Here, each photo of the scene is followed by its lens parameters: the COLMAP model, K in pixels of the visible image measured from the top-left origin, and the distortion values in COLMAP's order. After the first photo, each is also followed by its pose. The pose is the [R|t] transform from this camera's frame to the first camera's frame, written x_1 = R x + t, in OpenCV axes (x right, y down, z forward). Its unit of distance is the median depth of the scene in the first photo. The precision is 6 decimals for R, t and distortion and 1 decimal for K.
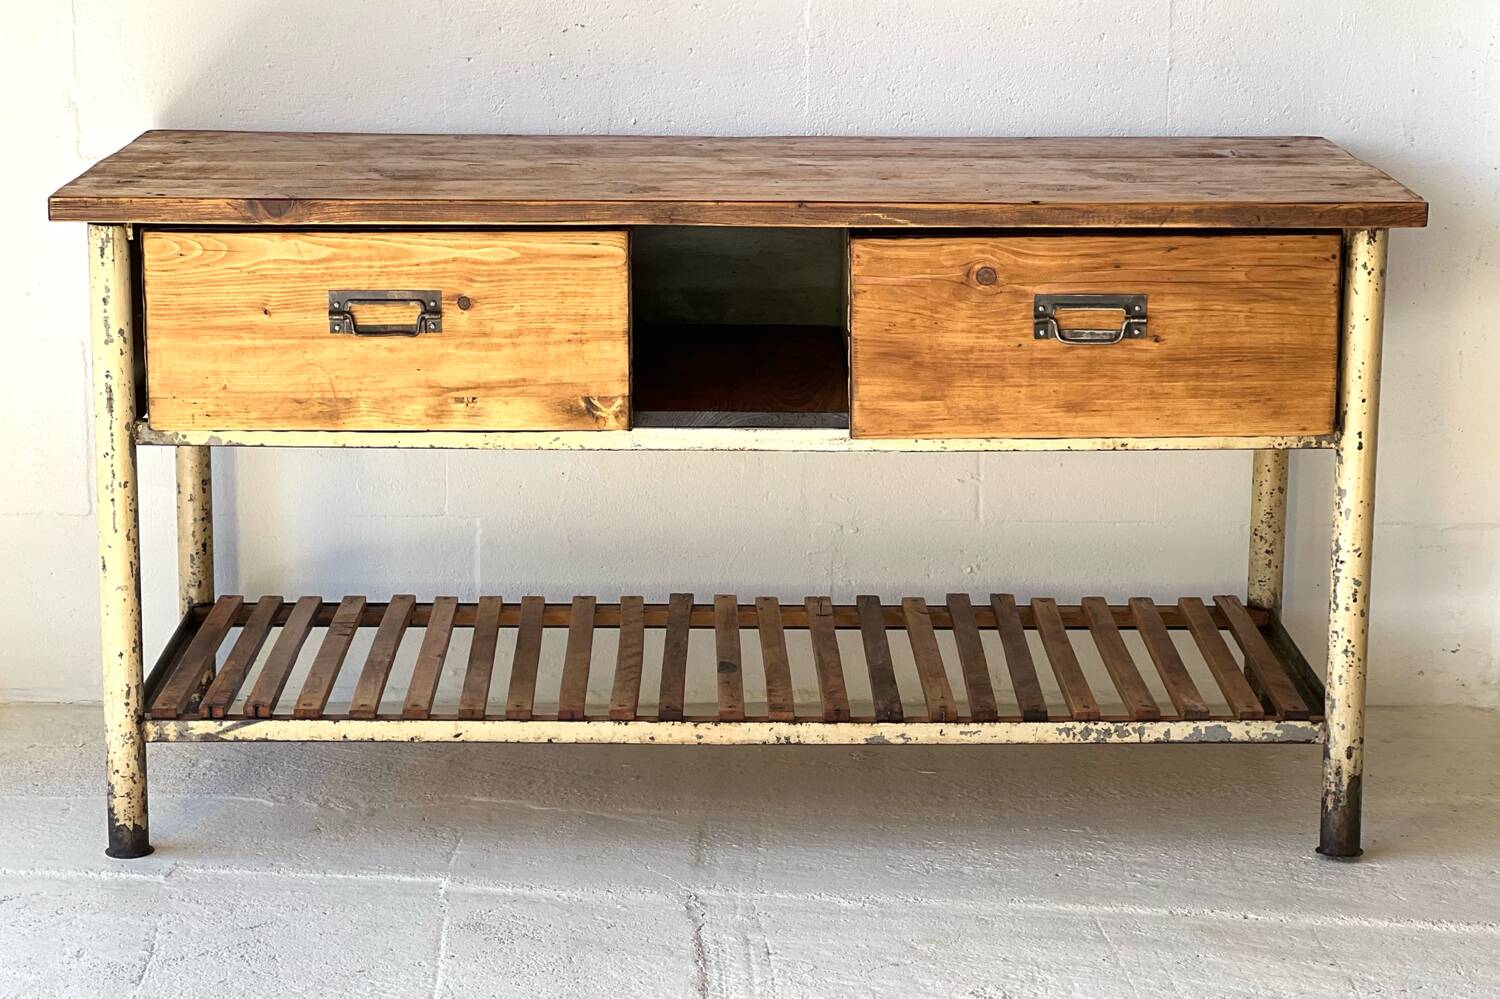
lens RADIAL K [[3503.5, 0, 765.5], [0, 3503.5, 476.8], [0, 0, 1]] dist [0.149876, 0.000000]
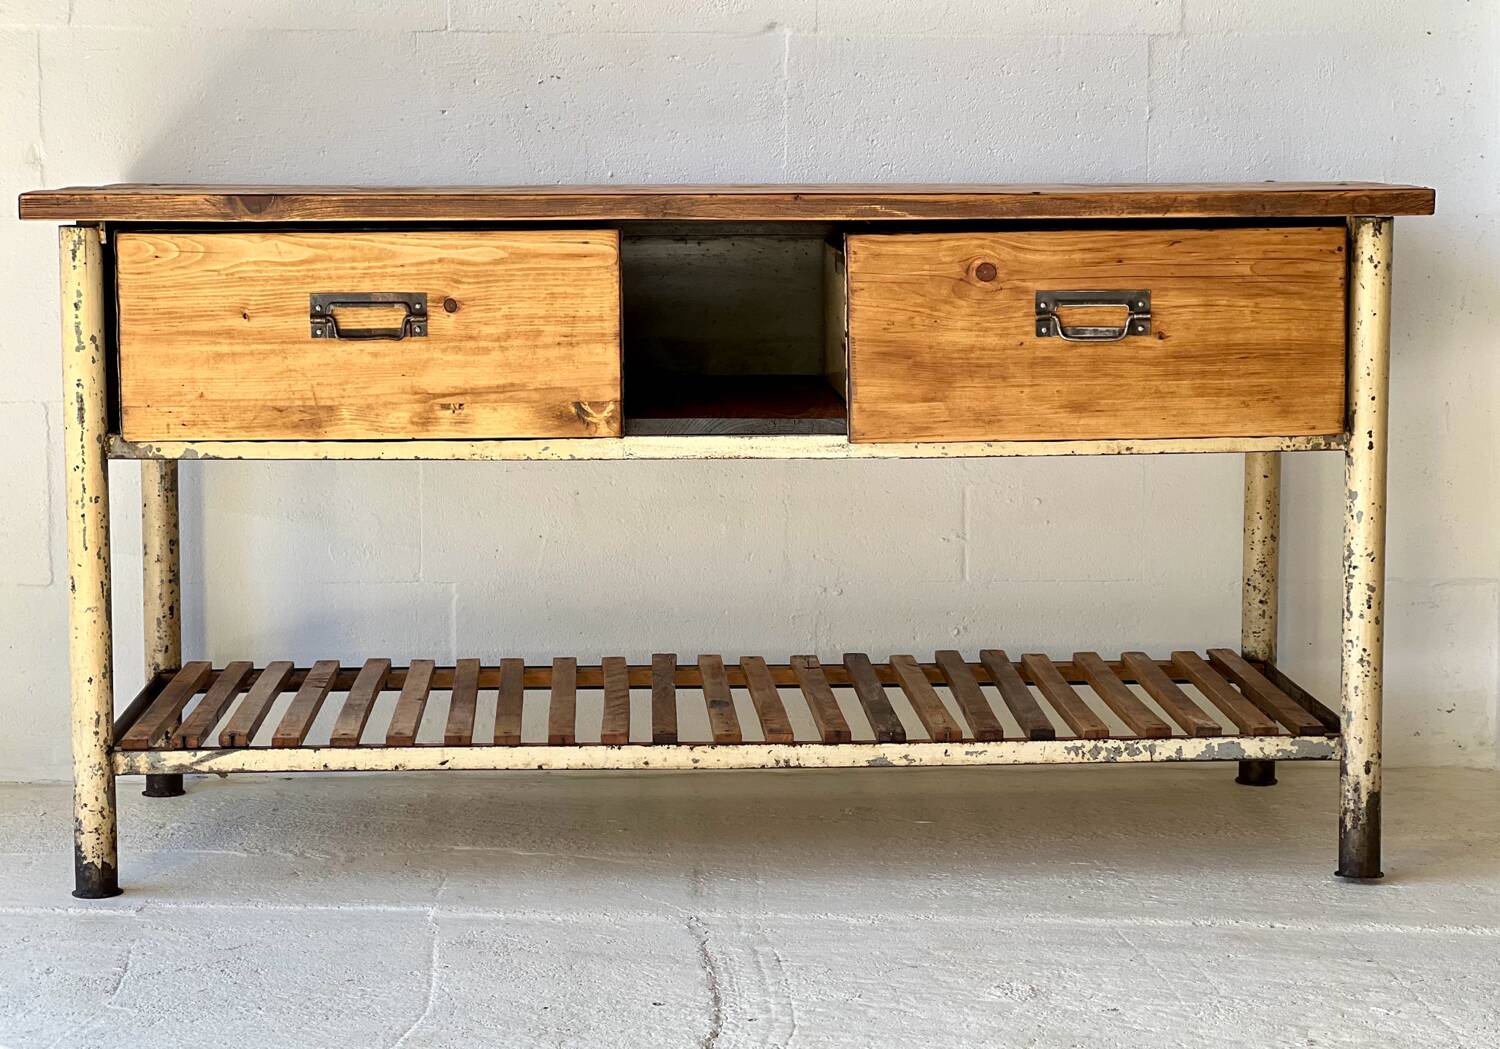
lens RADIAL K [[3348.1, 0, 778.5], [0, 3348.1, 489.3], [0, 0, 1]] dist [0.178597, 0.000000]
pose [[0.999350, -0.012043, 0.033973, -0.026954], [0.015361, 0.994953, -0.099159, 0.093243], [-0.032608, 0.099616, 0.994491, 0.077945]]
